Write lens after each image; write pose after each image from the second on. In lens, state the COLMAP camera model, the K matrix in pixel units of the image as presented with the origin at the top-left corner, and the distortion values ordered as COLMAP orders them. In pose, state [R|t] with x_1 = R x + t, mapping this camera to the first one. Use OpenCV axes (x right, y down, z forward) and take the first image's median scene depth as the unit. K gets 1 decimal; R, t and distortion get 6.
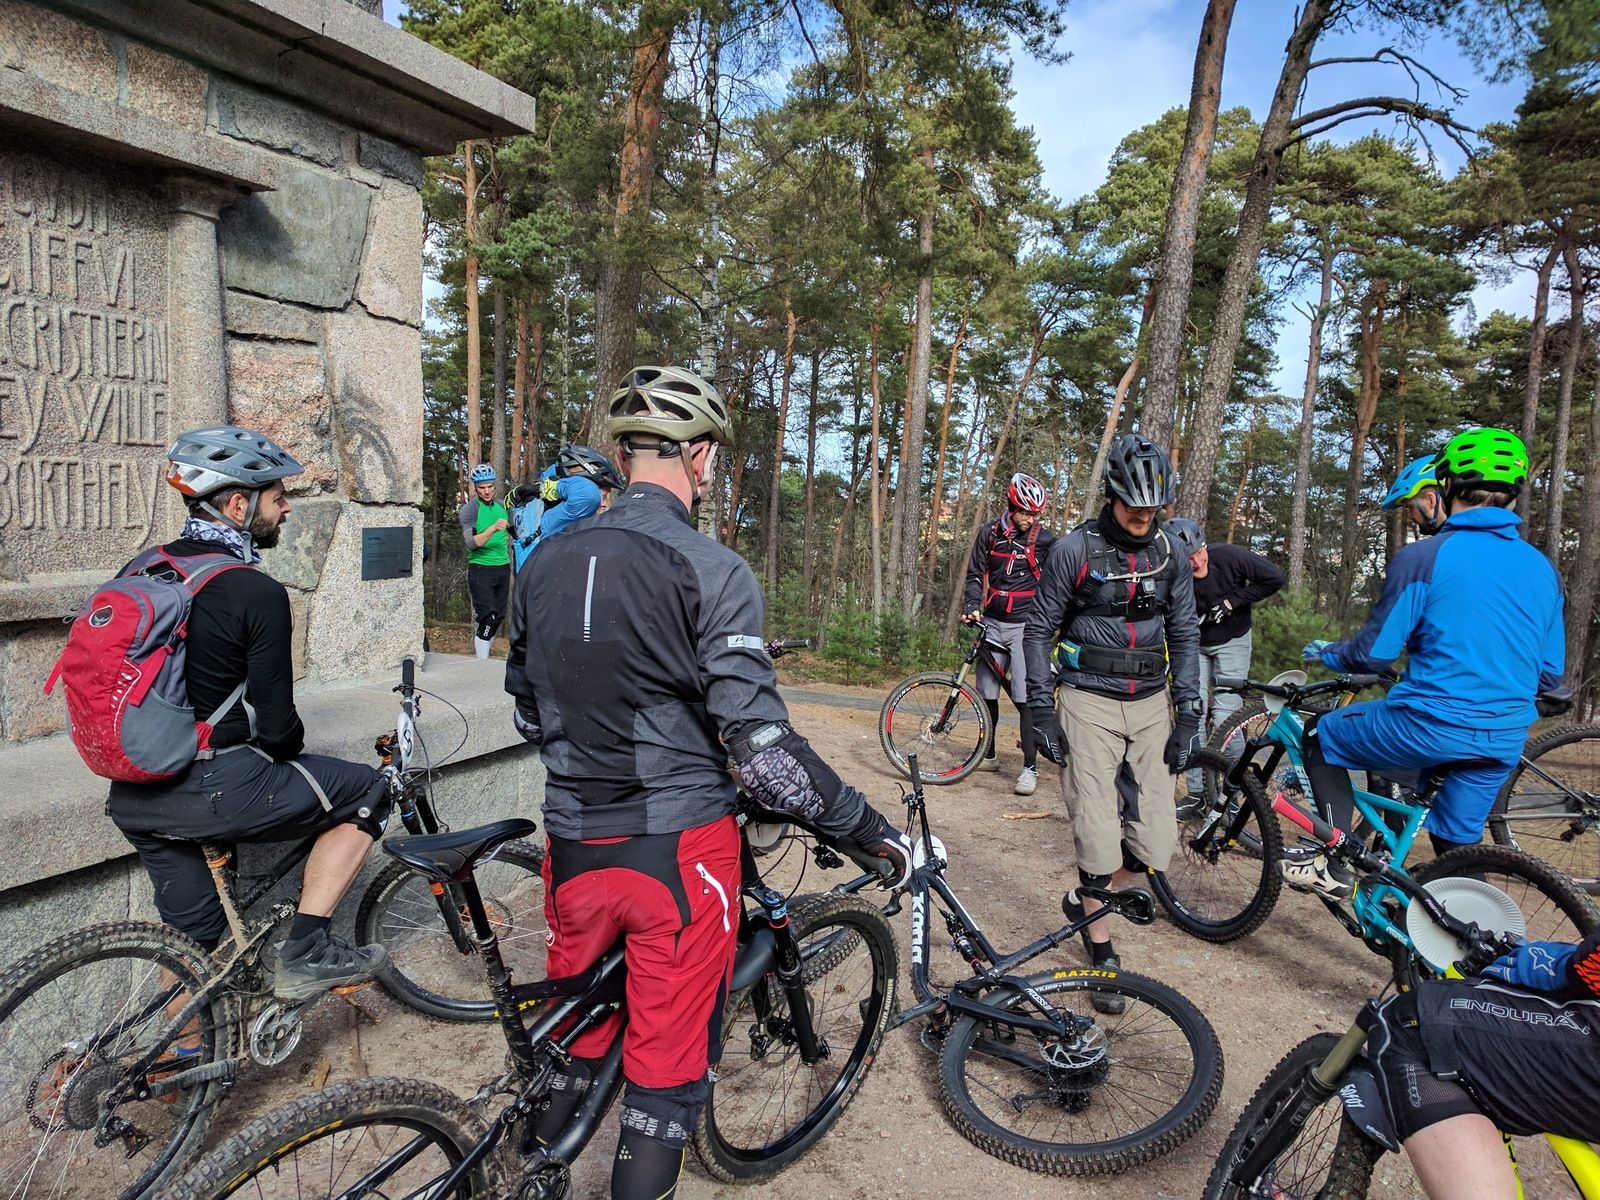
lens RADIAL K [[1194.5, 0, 799.5], [0, 1194.5, 605.8], [0, 0, 1]] dist [-0.003067, 0.036978]
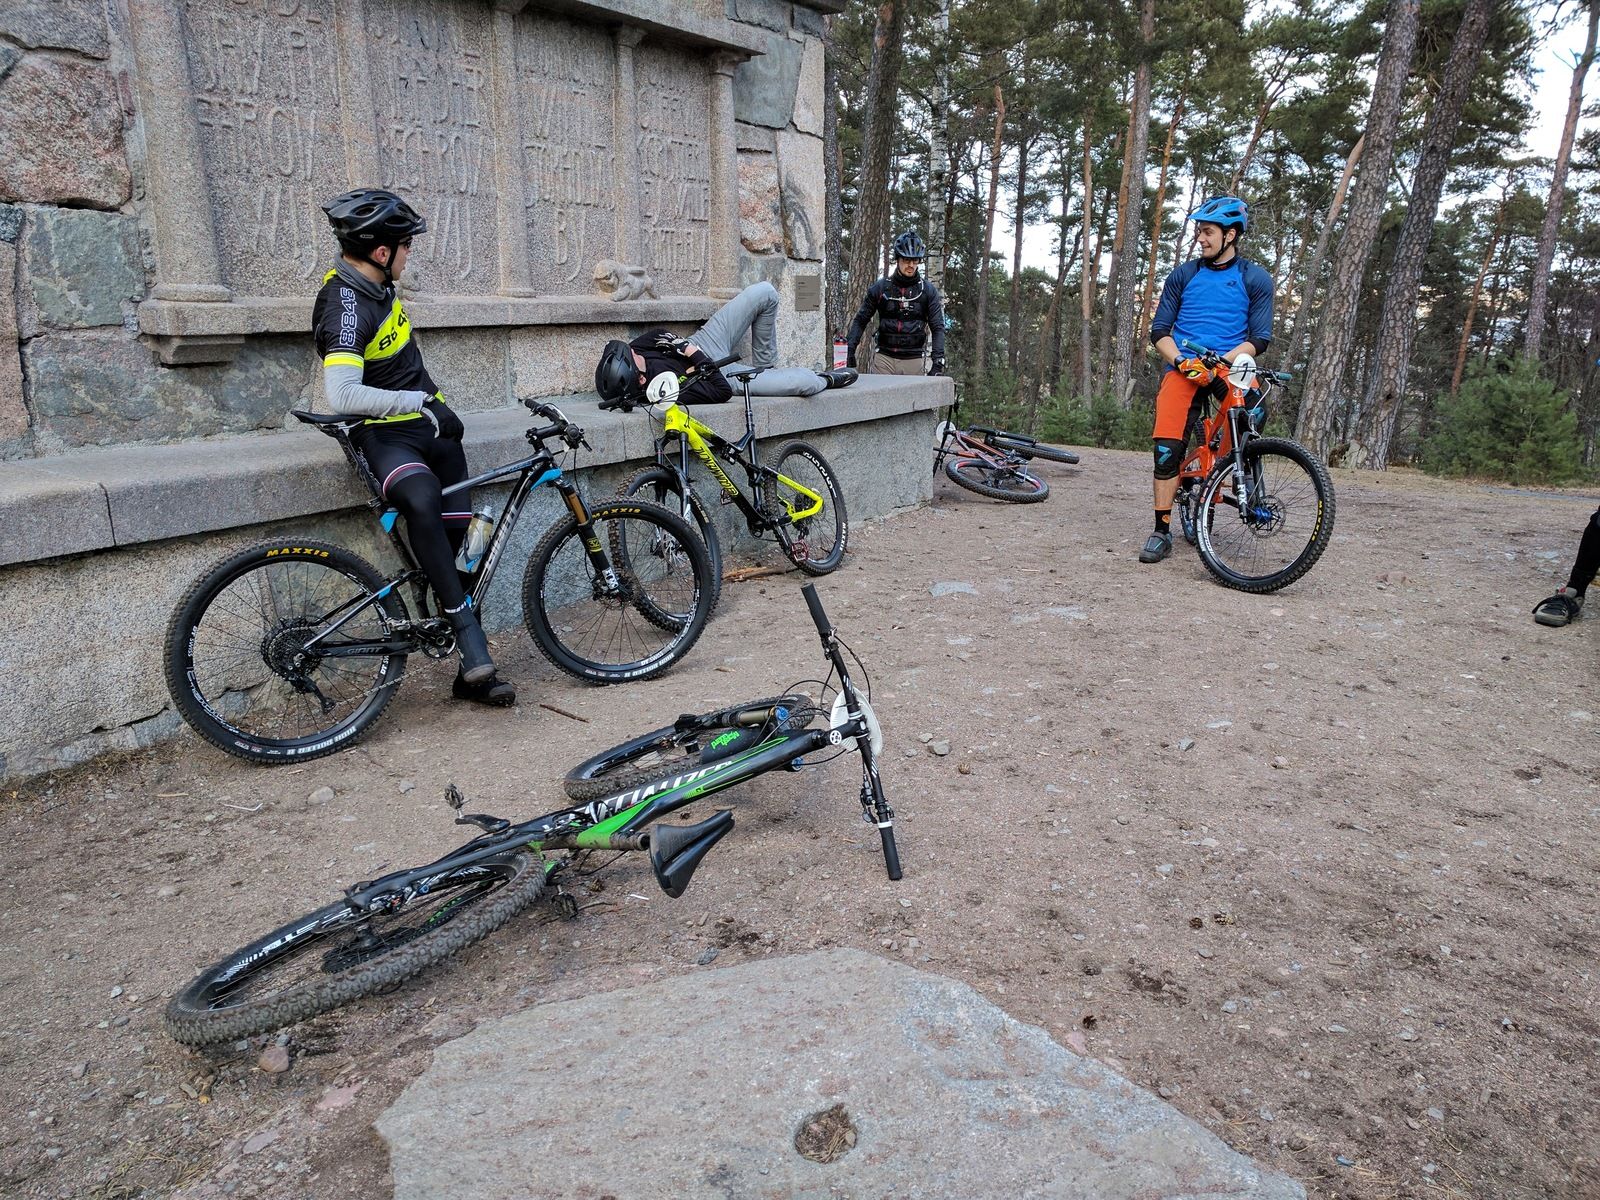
lens RADIAL K [[1194.5, 0, 801.0], [0, 1194.5, 595.9], [0, 0, 1]] dist [-0.003067, 0.036978]
pose [[0.986931, 0.001880, -0.161135, -0.009640], [0.022164, 0.988845, 0.147288, 0.010351], [0.159615, -0.148934, 0.975880, -0.050345]]
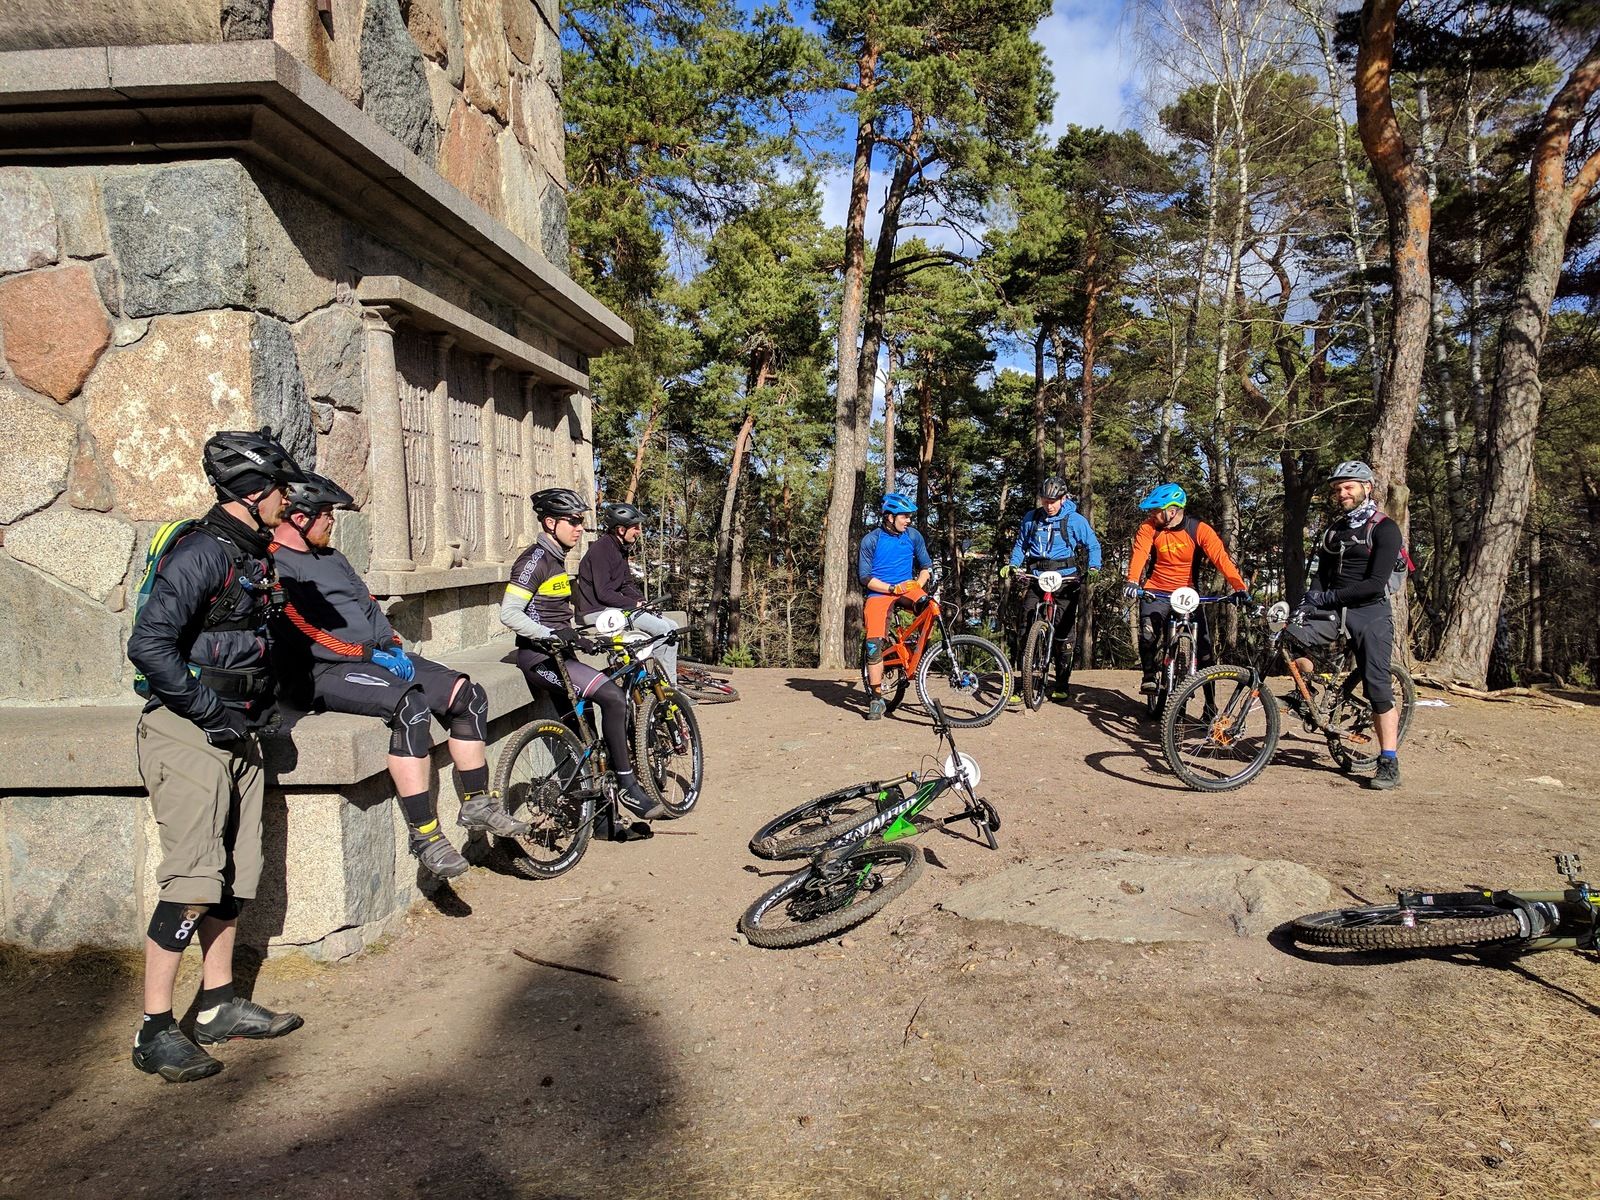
lens RADIAL K [[1194.5, 0, 799.0], [0, 1194.5, 594.3], [0, 0, 1]] dist [-0.003067, 0.036978]
pose [[0.938368, -0.074298, 0.337558, -0.064181], [0.090890, 0.995294, -0.033595, 0.011167], [-0.333473, 0.062205, 0.940705, -0.091882]]
